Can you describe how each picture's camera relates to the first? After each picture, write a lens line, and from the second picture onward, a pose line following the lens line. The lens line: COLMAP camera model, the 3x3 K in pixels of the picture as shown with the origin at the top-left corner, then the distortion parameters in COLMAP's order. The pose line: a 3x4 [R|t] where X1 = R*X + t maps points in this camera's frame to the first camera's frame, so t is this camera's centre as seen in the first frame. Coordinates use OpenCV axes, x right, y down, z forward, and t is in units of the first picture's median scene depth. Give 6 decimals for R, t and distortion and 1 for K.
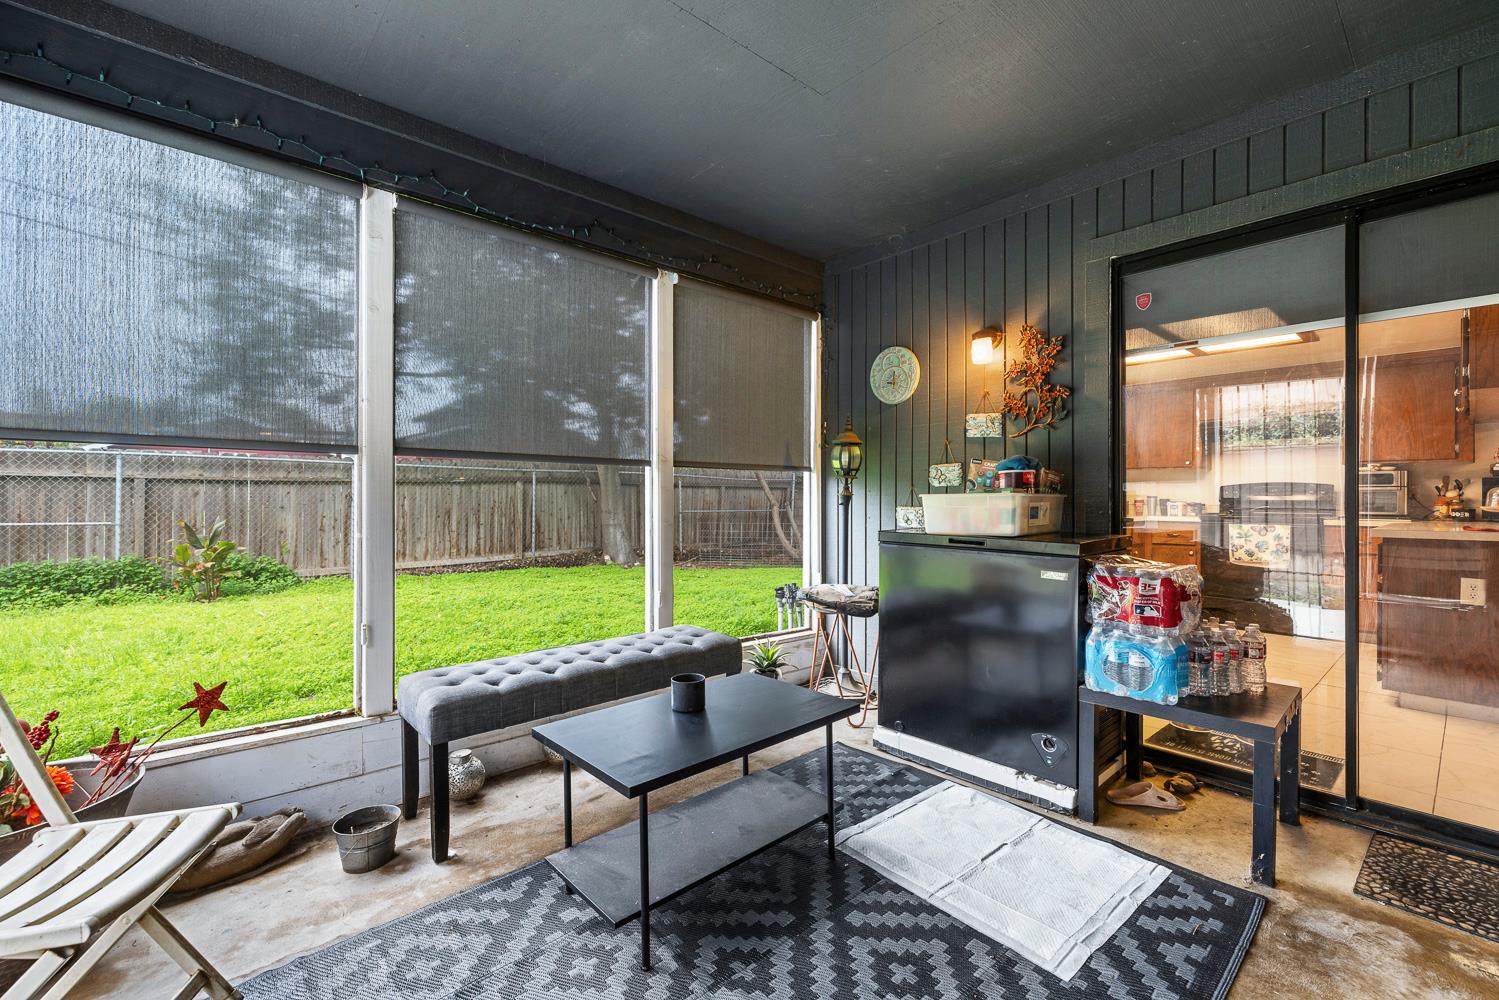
lens RADIAL K [[651.6, 0, 748.6], [0, 651.6, 495.1], [0, 0, 1]] dist [0.002568, 0.000509]
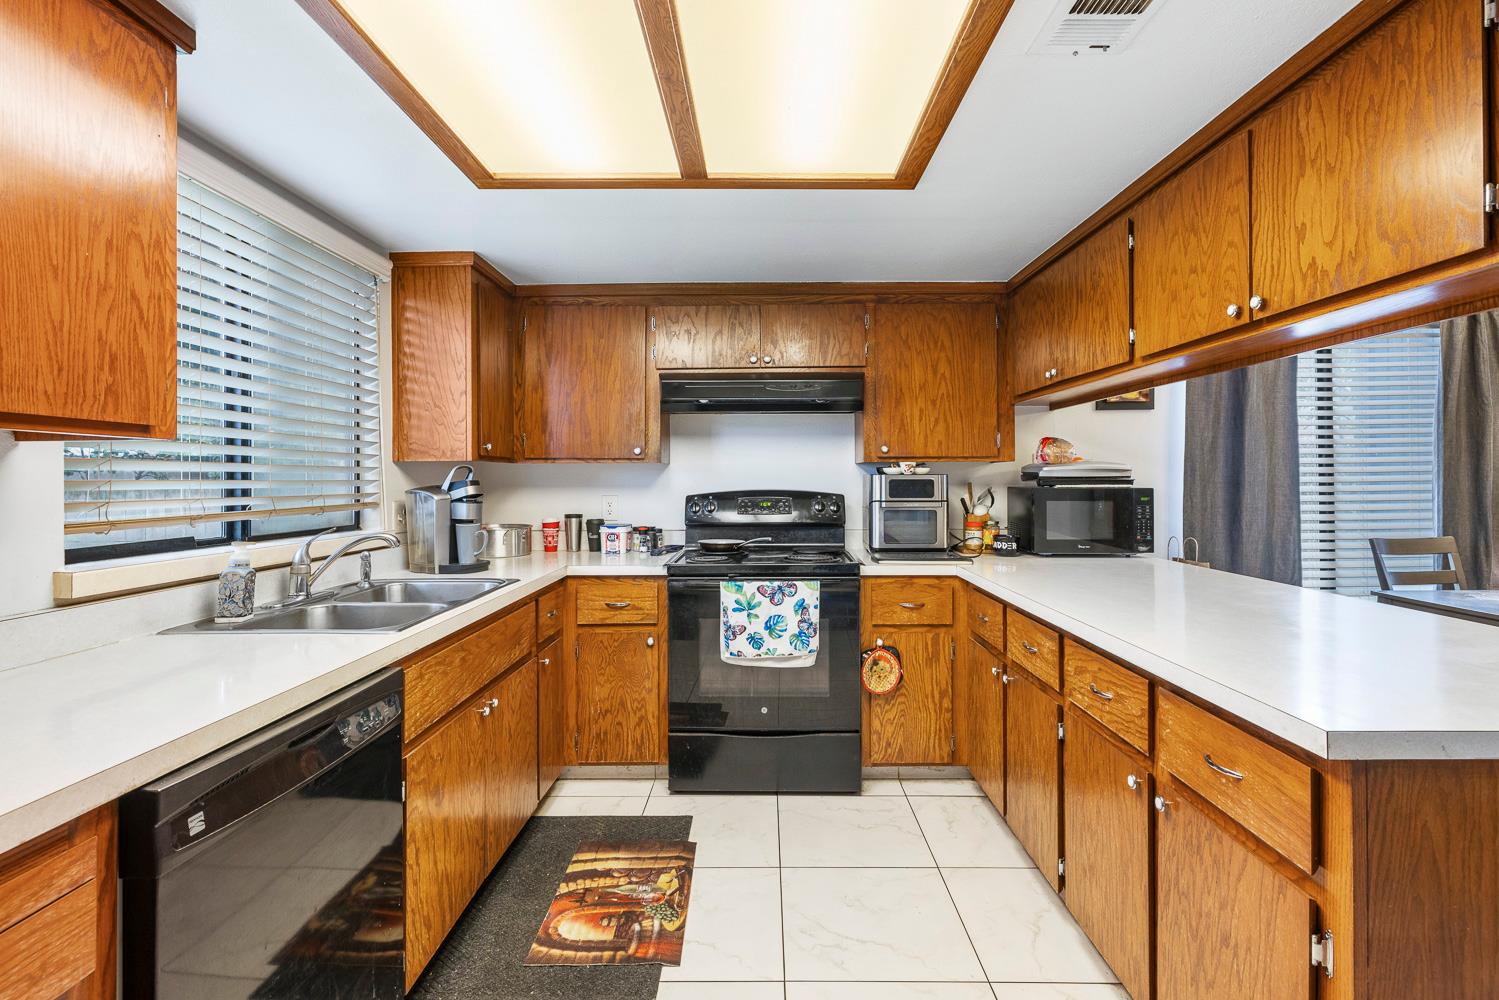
lens RADIAL K [[695.3, 0, 758.2], [0, 695.3, 471.5], [0, 0, 1]] dist [-0.004976, 0.001008]
pose [[0.671886, 0.000649, 0.740654, 0.382431], [0.002486, 0.999992, -0.003132, -0.035630], [-0.740650, 0.003946, 0.671879, 0.644966]]
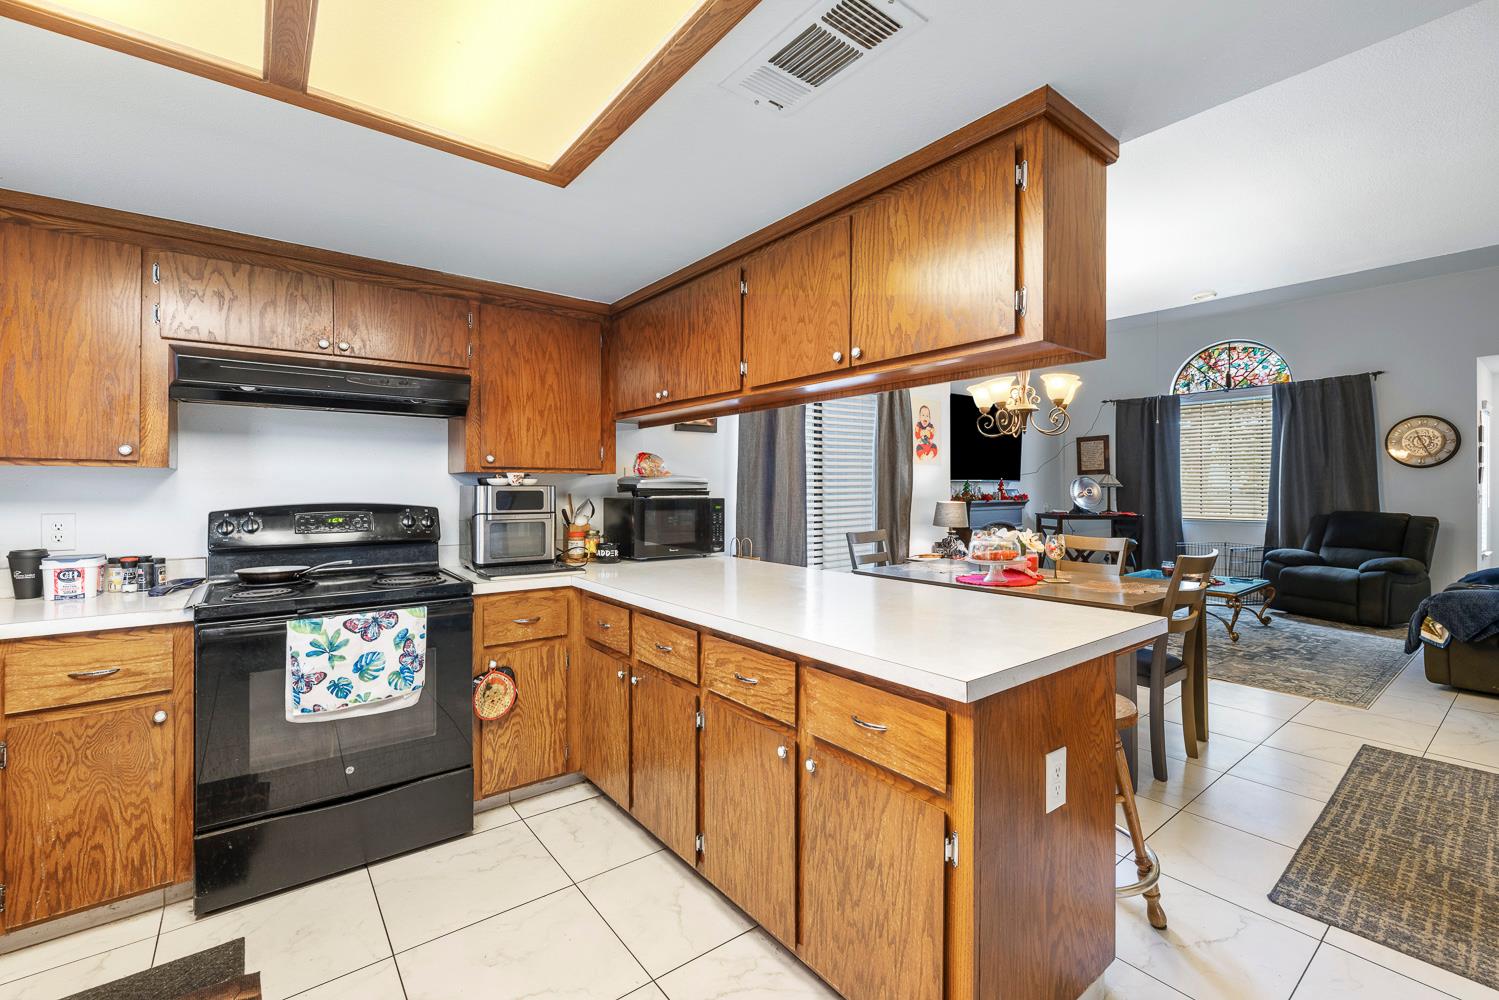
lens RADIAL K [[643.3, 0, 754.4], [0, 643.3, 487.7], [0, 0, 1]] dist [0.000505, 0.000395]
pose [[0.065017, -0.002639, 0.997881, 0.390905], [-0.004111, 0.999987, 0.002912, -0.035216], [-0.997876, -0.004292, 0.065006, 0.718045]]
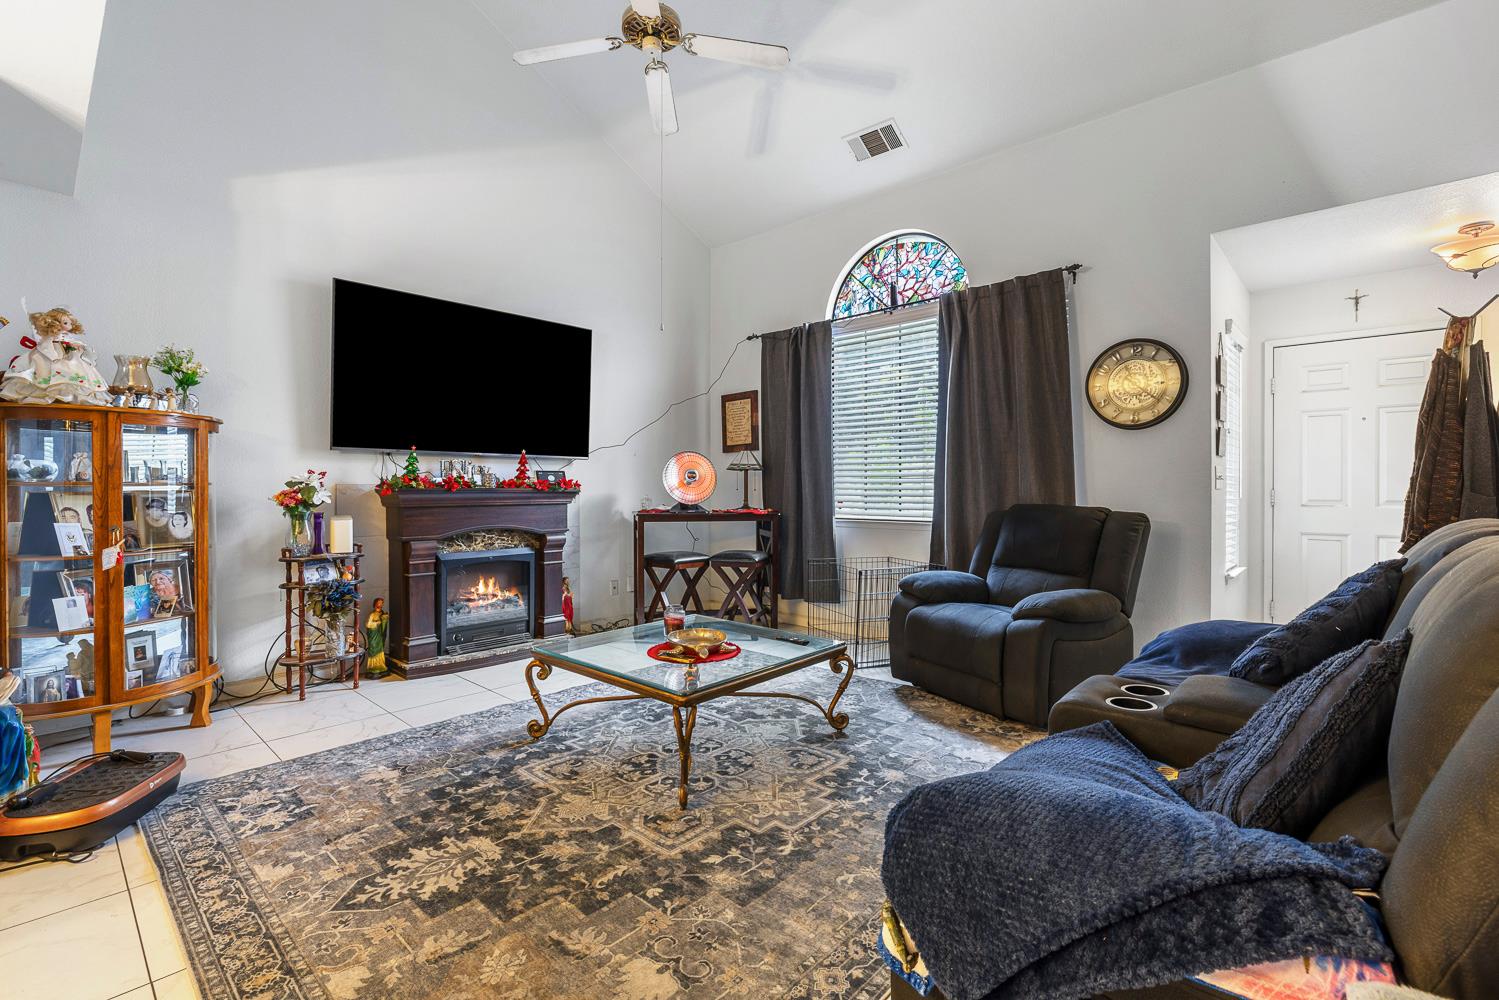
lens RADIAL K [[668.0, 0, 752.6], [0, 668.0, 489.7], [0, 0, 1]] dist [-0.008598, 0.000170]
pose [[-0.098086, -0.004647, 0.995167, 0.991293], [-0.004387, 0.999981, 0.004237, -0.009170], [-0.995168, -0.003950, -0.098105, 0.037933]]
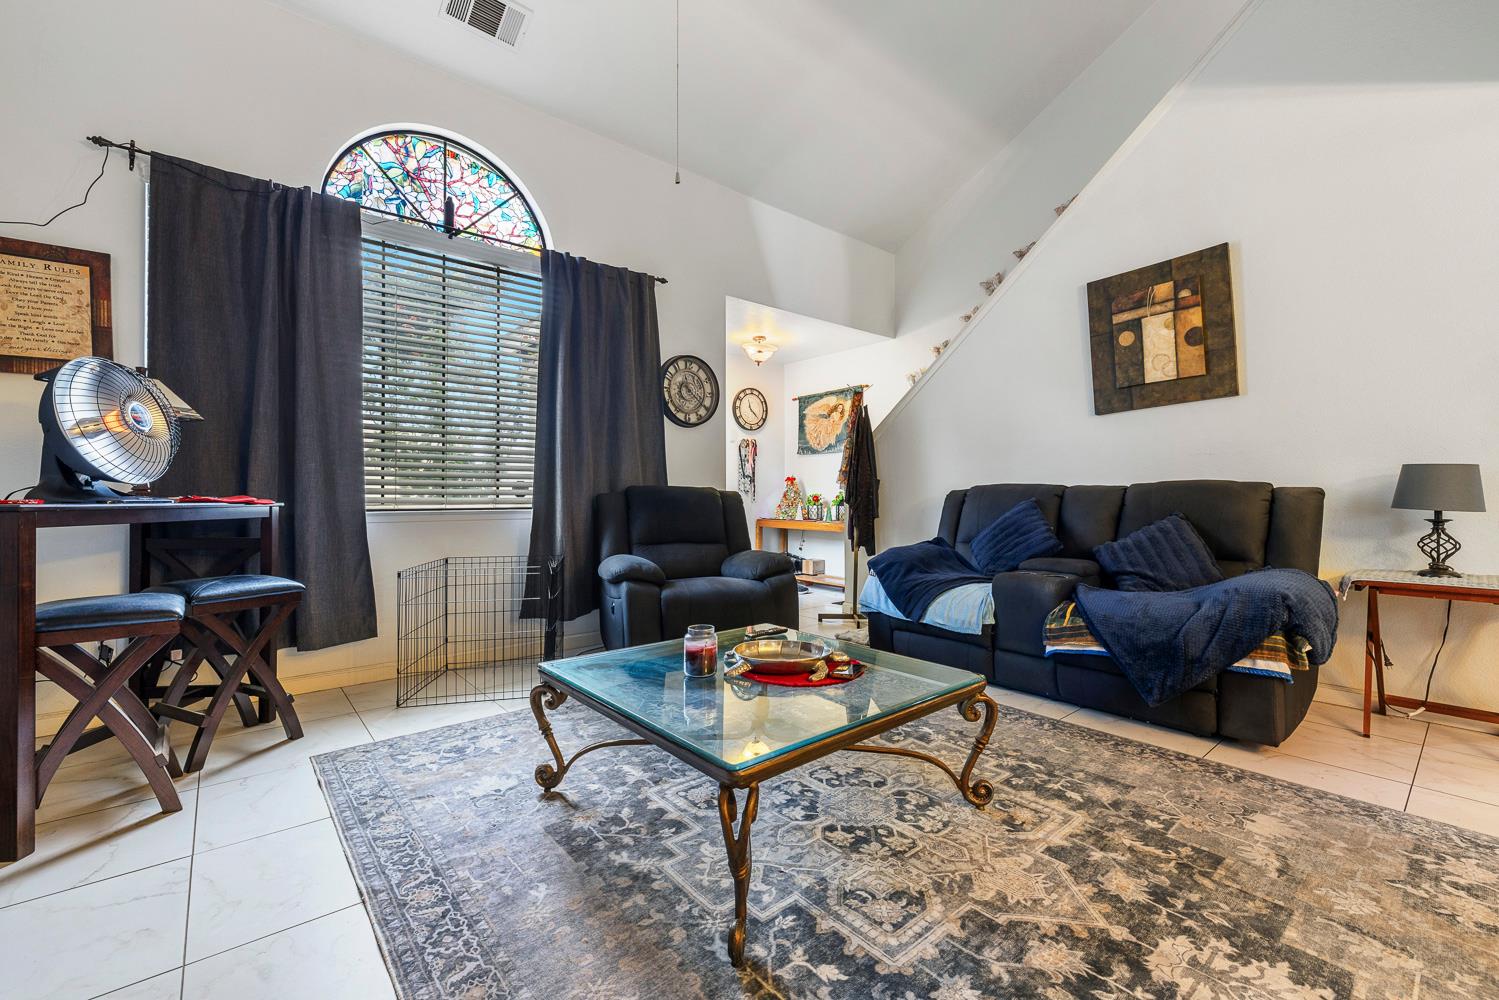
lens RADIAL K [[628.1, 0, 752.5], [0, 628.1, 492.6], [0, 0, 1]] dist [0.000498, -0.000119]
pose [[-0.999647, -0.004198, 0.026220, 1.559324], [-0.004410, 0.999958, -0.008003, 0.023138], [-0.026185, -0.008116, -0.999624, 0.412163]]
